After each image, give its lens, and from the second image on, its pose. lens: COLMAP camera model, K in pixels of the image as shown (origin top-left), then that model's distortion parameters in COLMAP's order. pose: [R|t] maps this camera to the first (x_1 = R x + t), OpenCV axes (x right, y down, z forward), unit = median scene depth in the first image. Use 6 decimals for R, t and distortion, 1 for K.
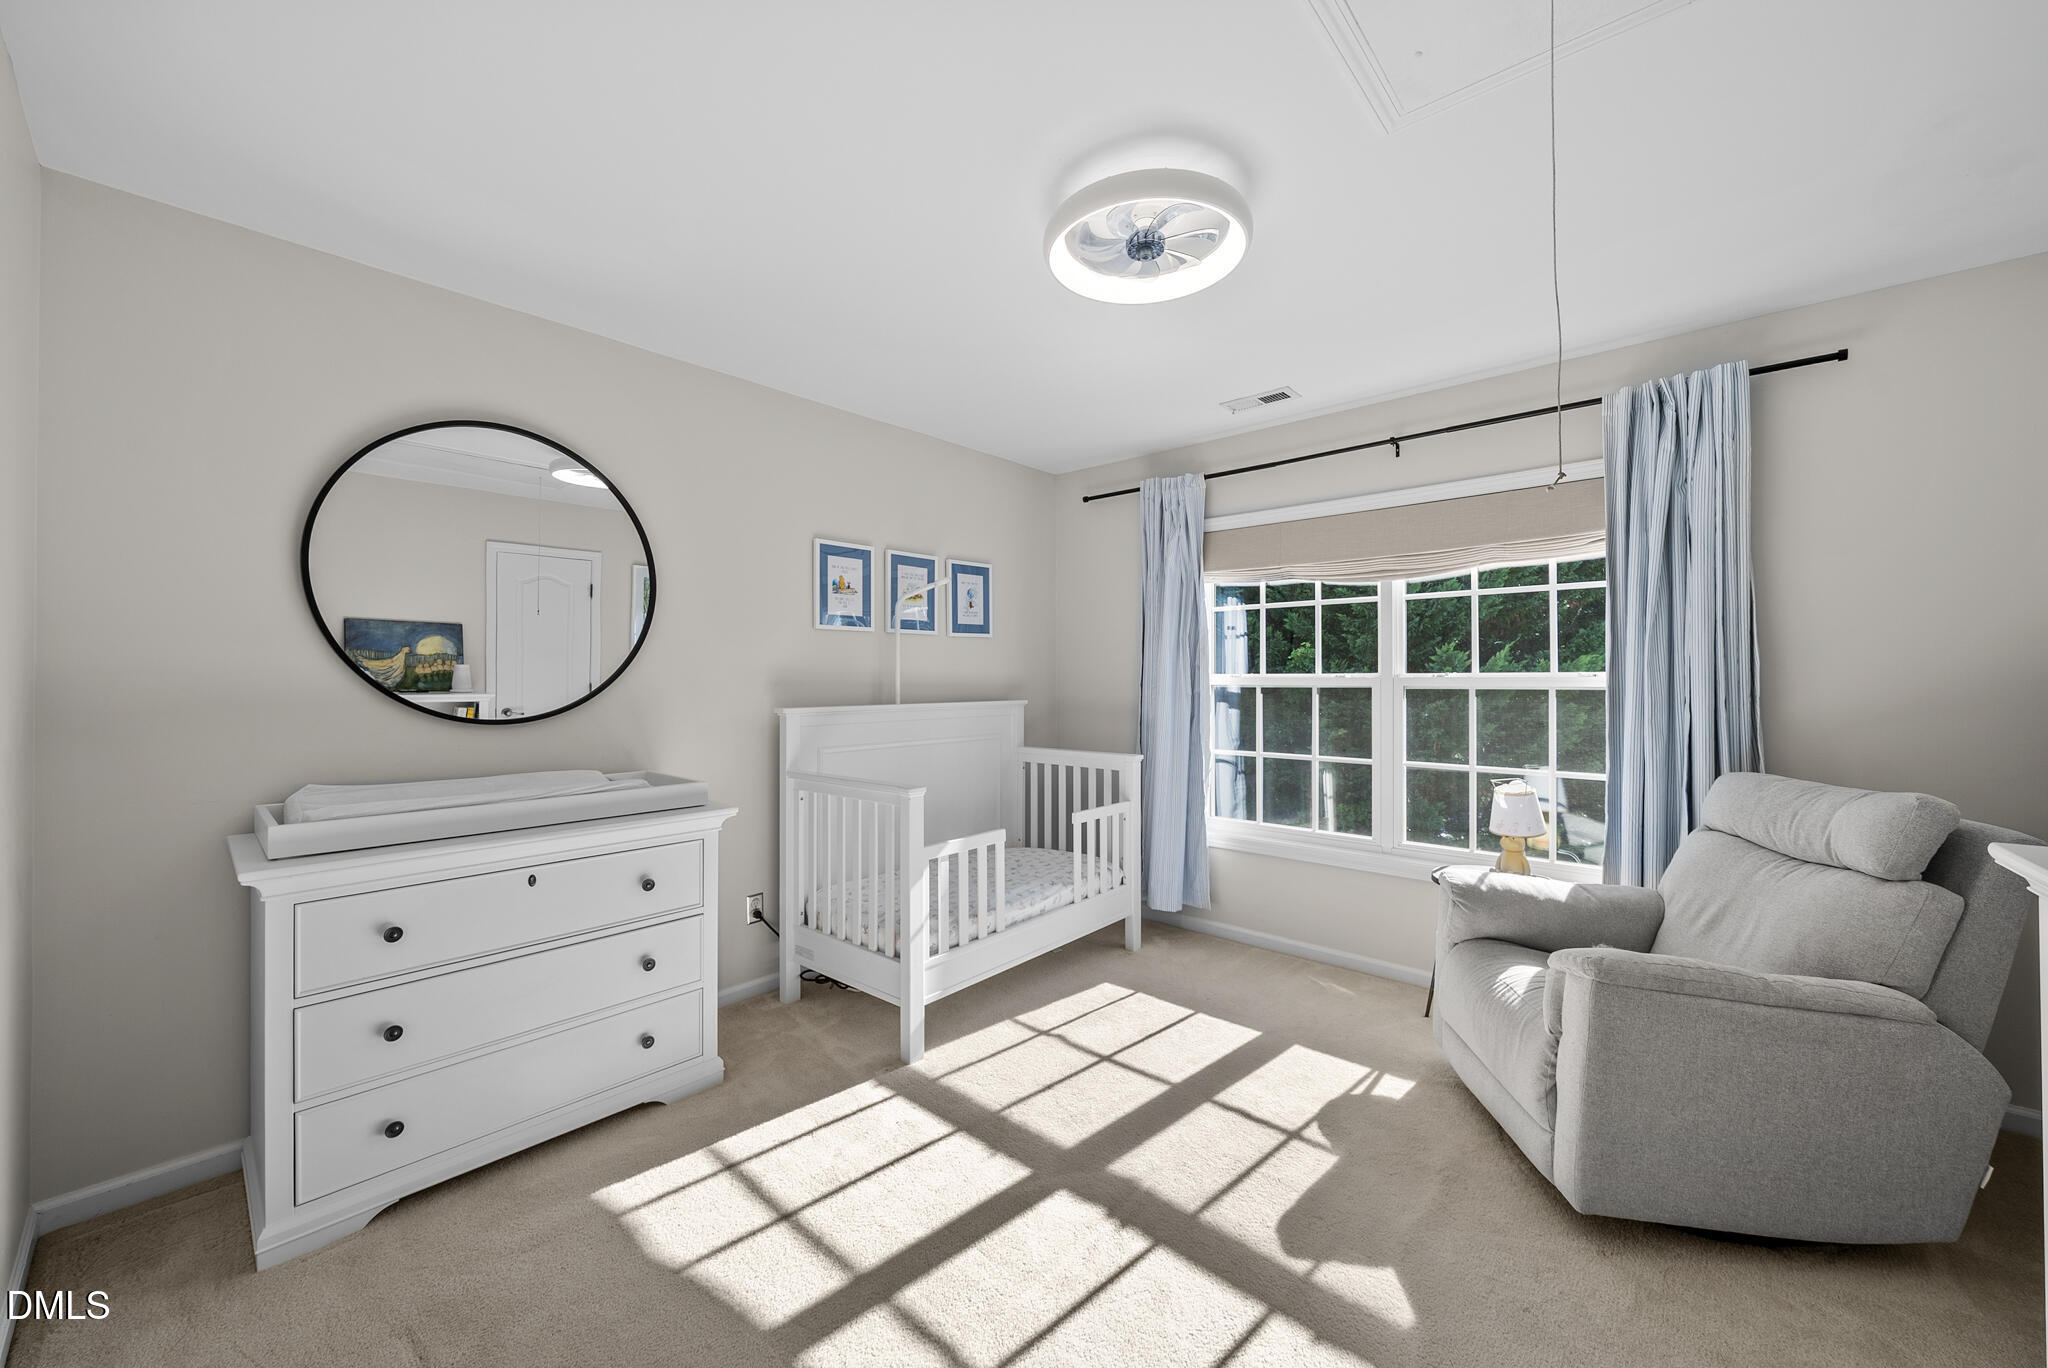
lens RADIAL K [[770.6, 0, 1016.9], [0, 770.6, 677.9], [0, 0, 1]] dist [-0.005504, -0.000182]
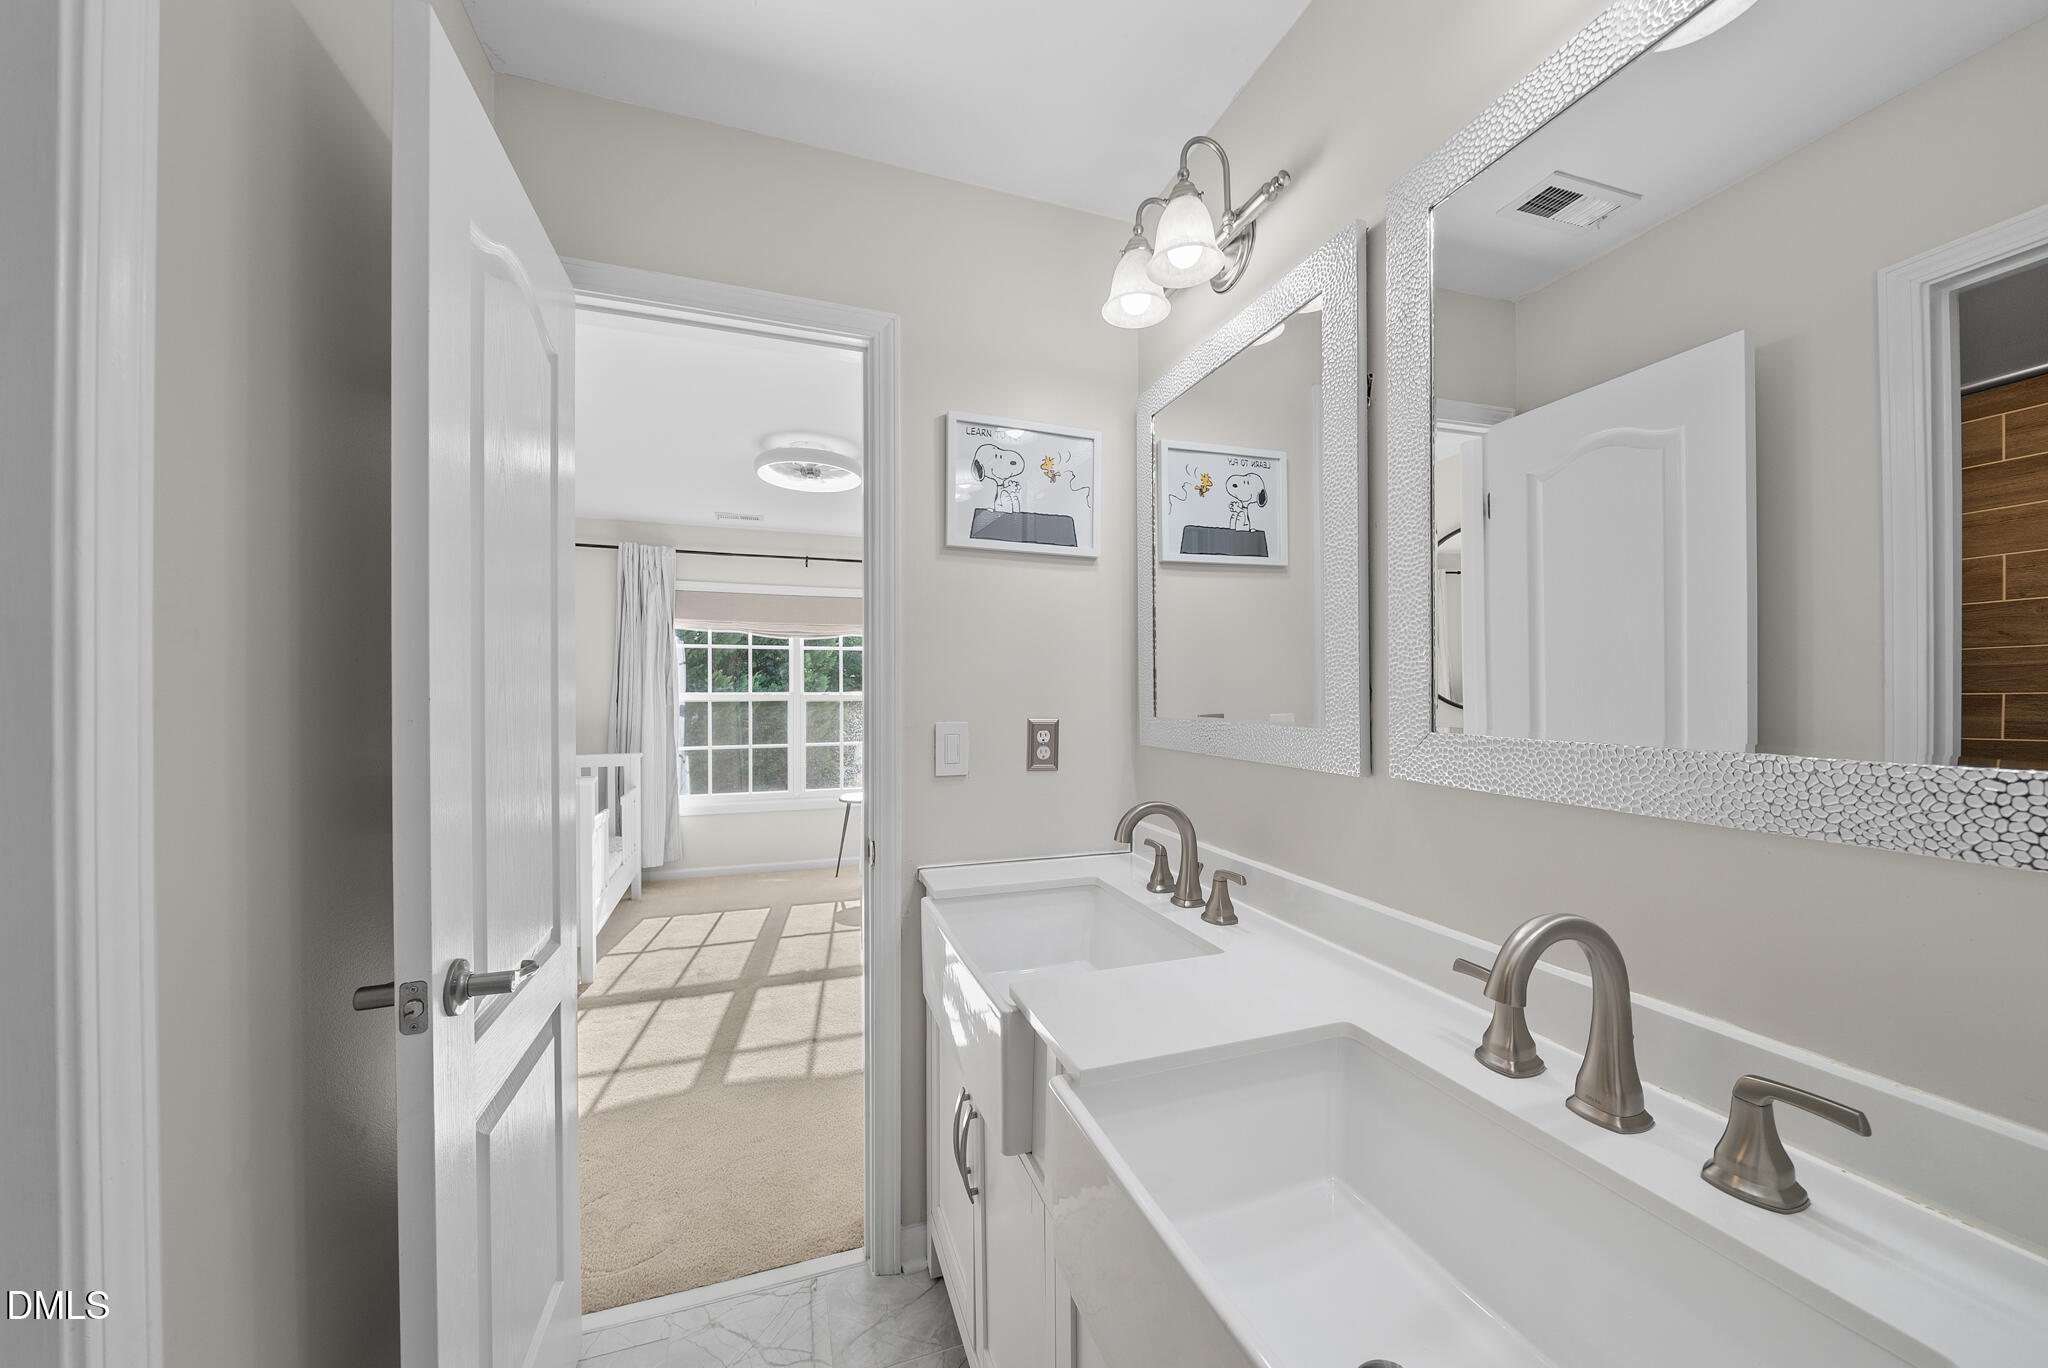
lens RADIAL K [[706.0, 0, 1027.1], [0, 706.0, 684.4], [0, 0, 1]] dist [-0.001981, 0.000109]
pose [[0.464763, 0.012496, 0.885347, -0.649712], [0.001251, 0.999890, -0.014769, 0.000348], [-0.885434, 0.007971, 0.464697, -0.170567]]
